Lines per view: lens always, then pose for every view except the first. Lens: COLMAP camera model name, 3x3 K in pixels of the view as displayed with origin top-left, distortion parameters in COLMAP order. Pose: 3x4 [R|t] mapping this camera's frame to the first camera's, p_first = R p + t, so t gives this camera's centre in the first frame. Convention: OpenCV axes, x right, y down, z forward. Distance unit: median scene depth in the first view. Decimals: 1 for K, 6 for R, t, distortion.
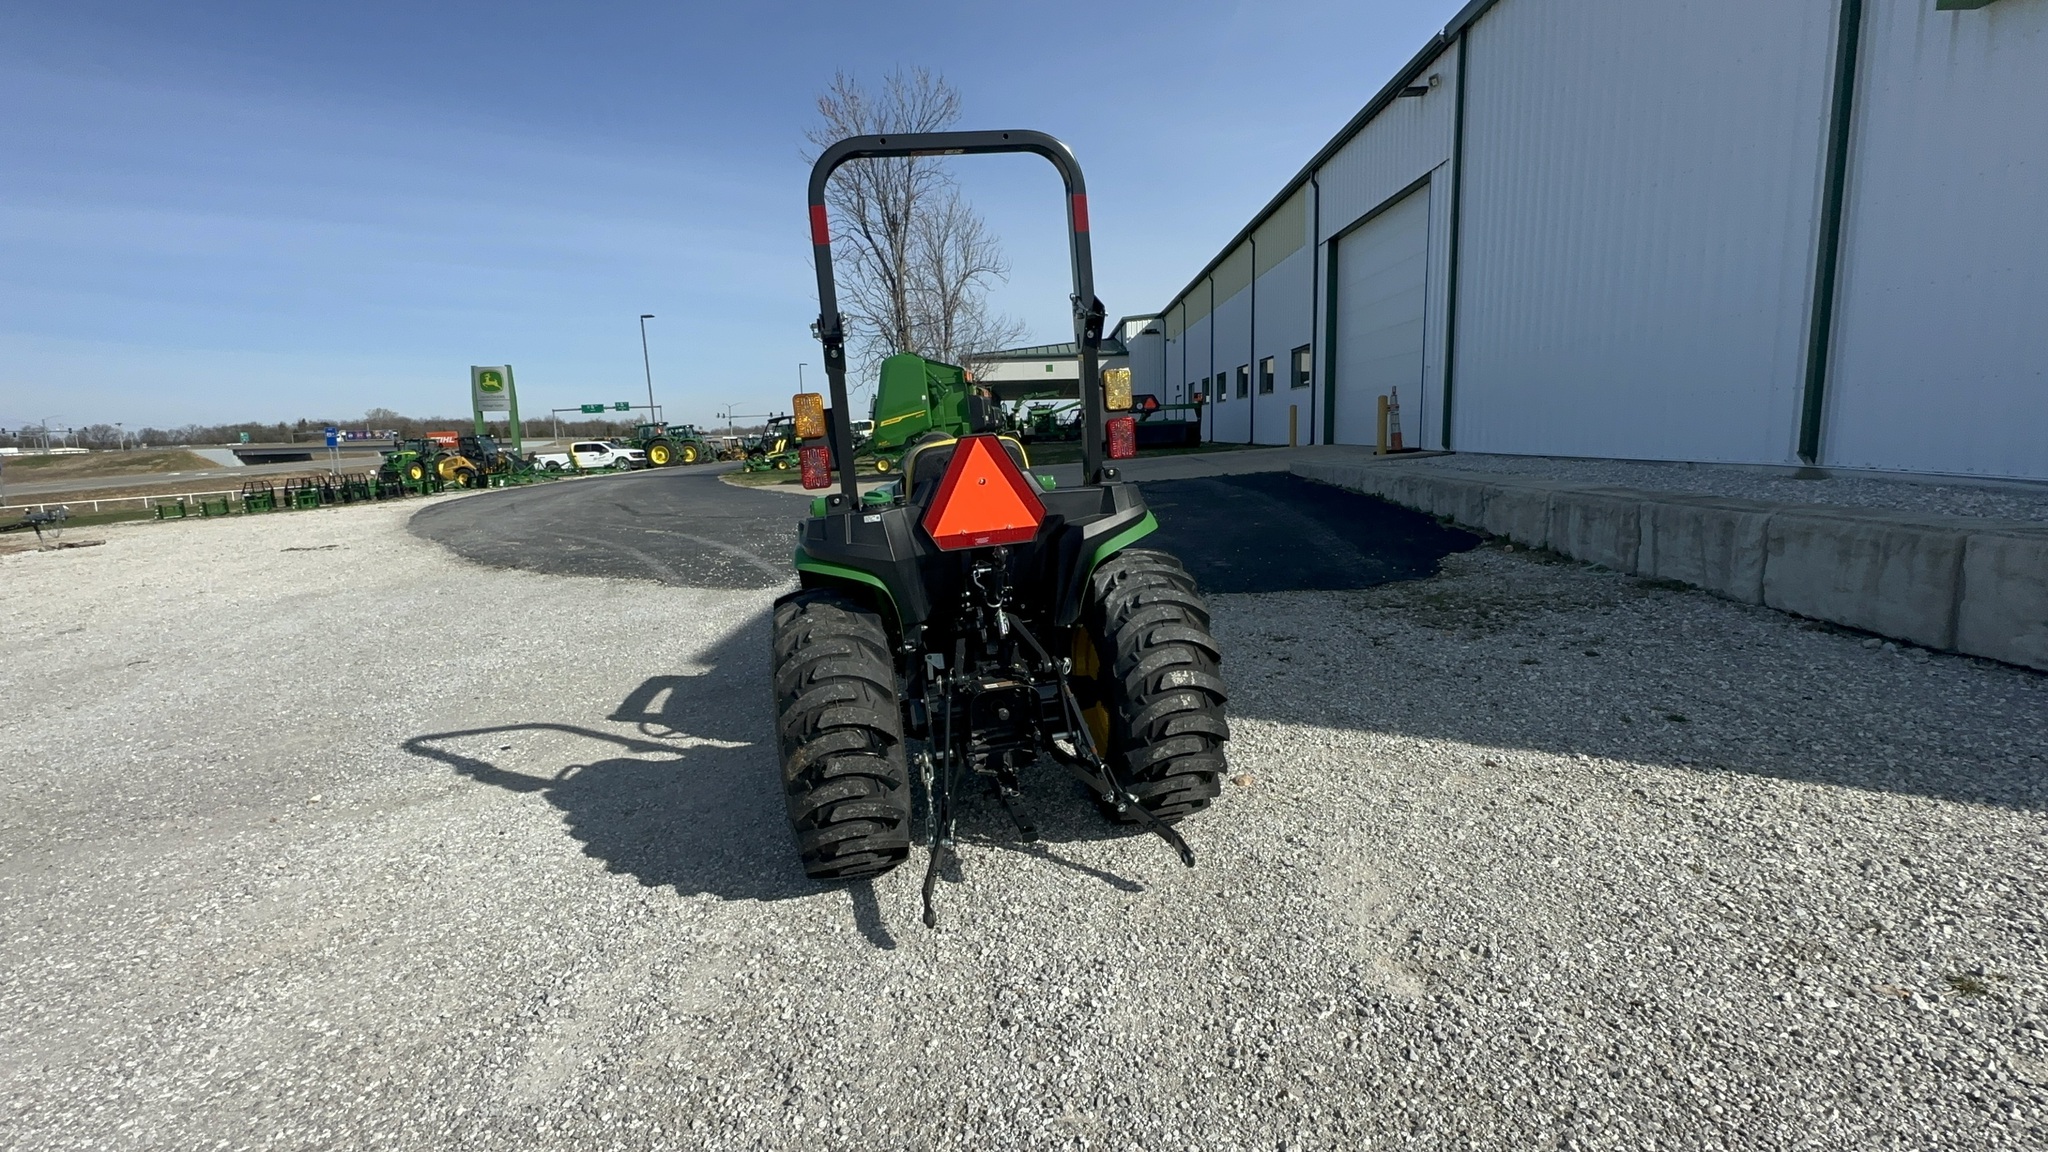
lens RADIAL K [[966.4, 0, 1023.2], [0, 966.4, 575.4], [0, 0, 1]] dist [-0.000791, 0.000038]
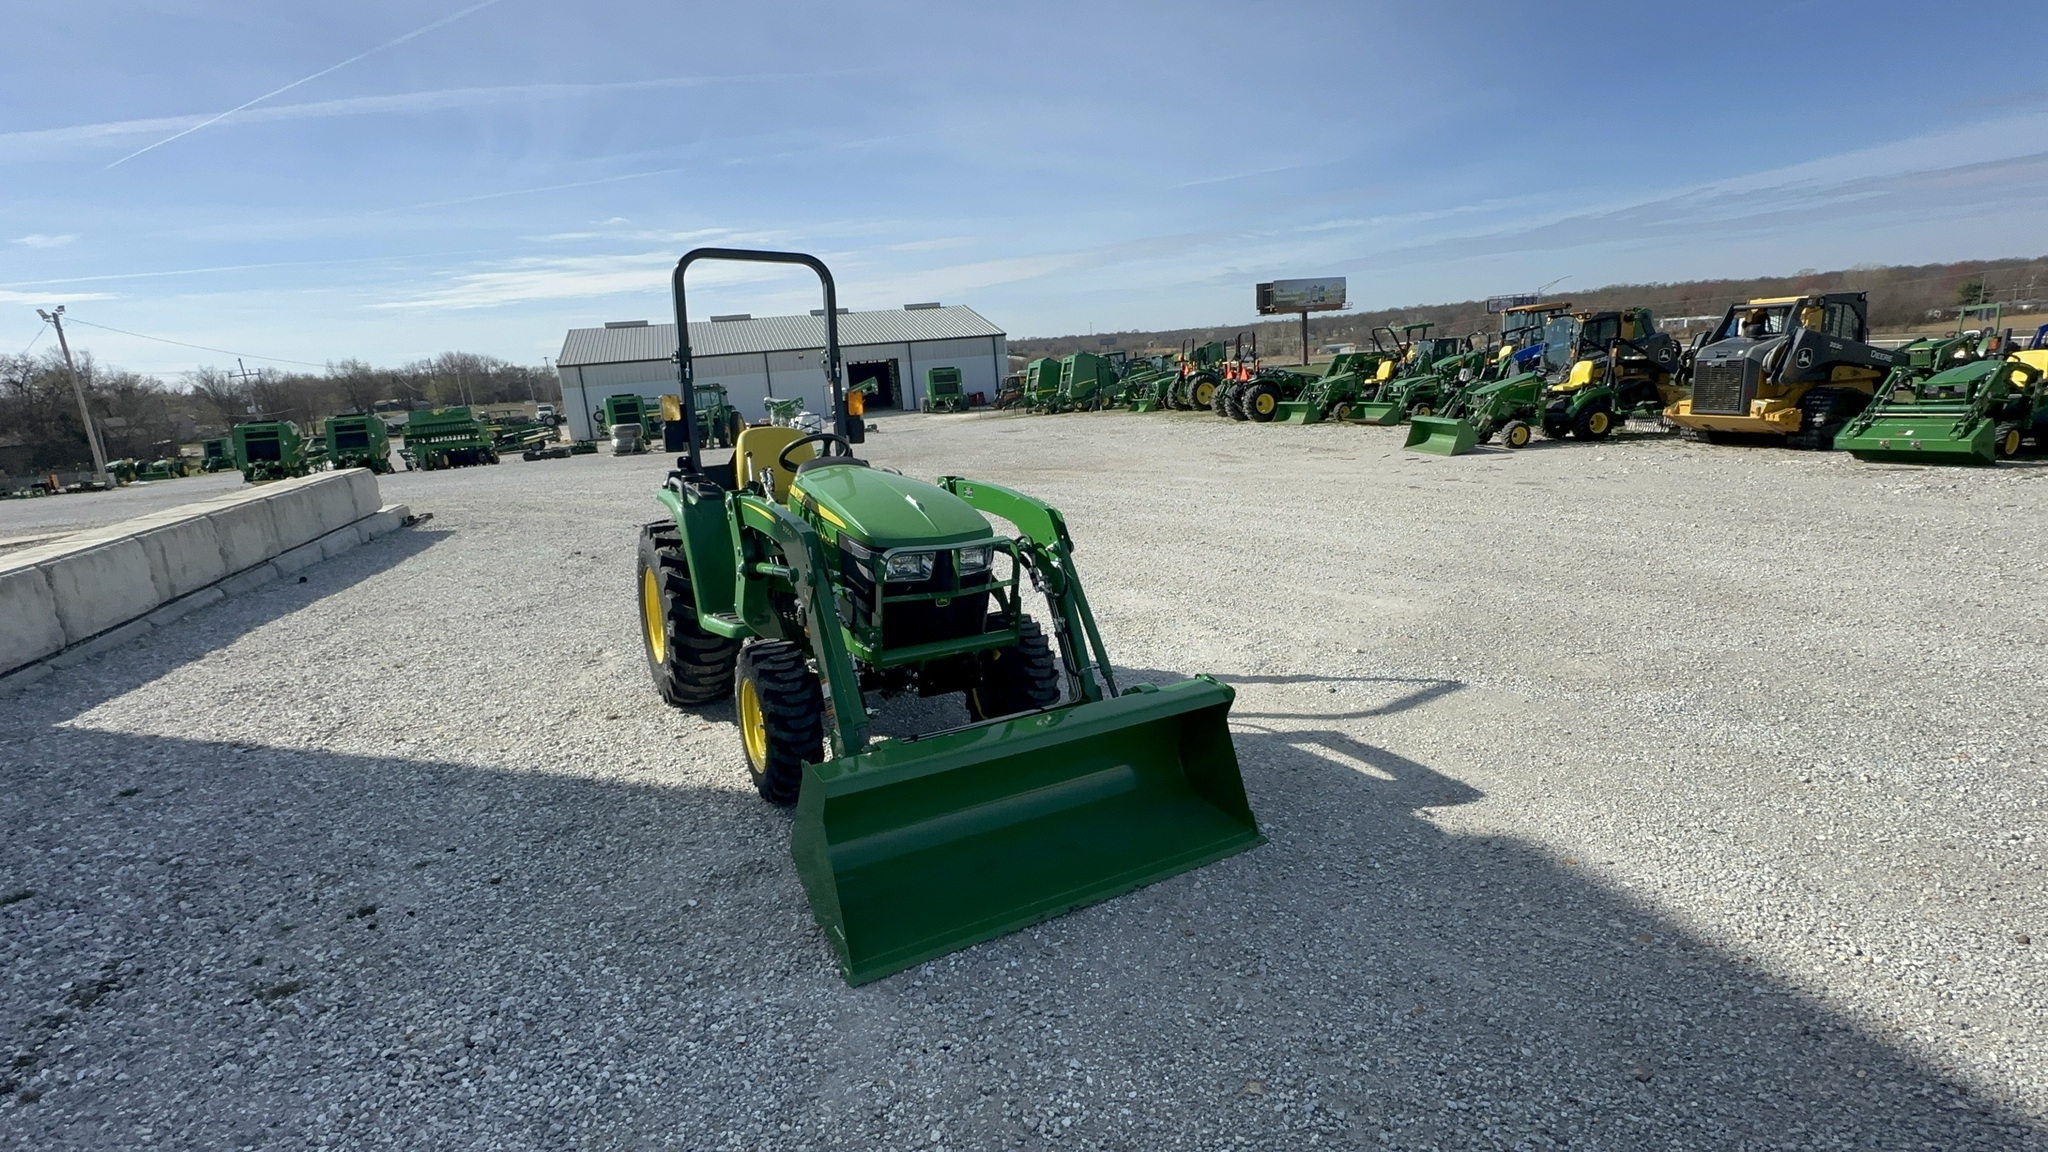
lens RADIAL K [[966.4, 0, 1022.2], [0, 966.4, 579.6], [0, 0, 1]] dist [-0.000791, 0.000038]
pose [[-0.938910, 0.168186, -0.300270, 0.048195], [0.048689, 0.928599, 0.367877, -0.299315], [0.340702, 0.330784, -0.880059, 1.653055]]
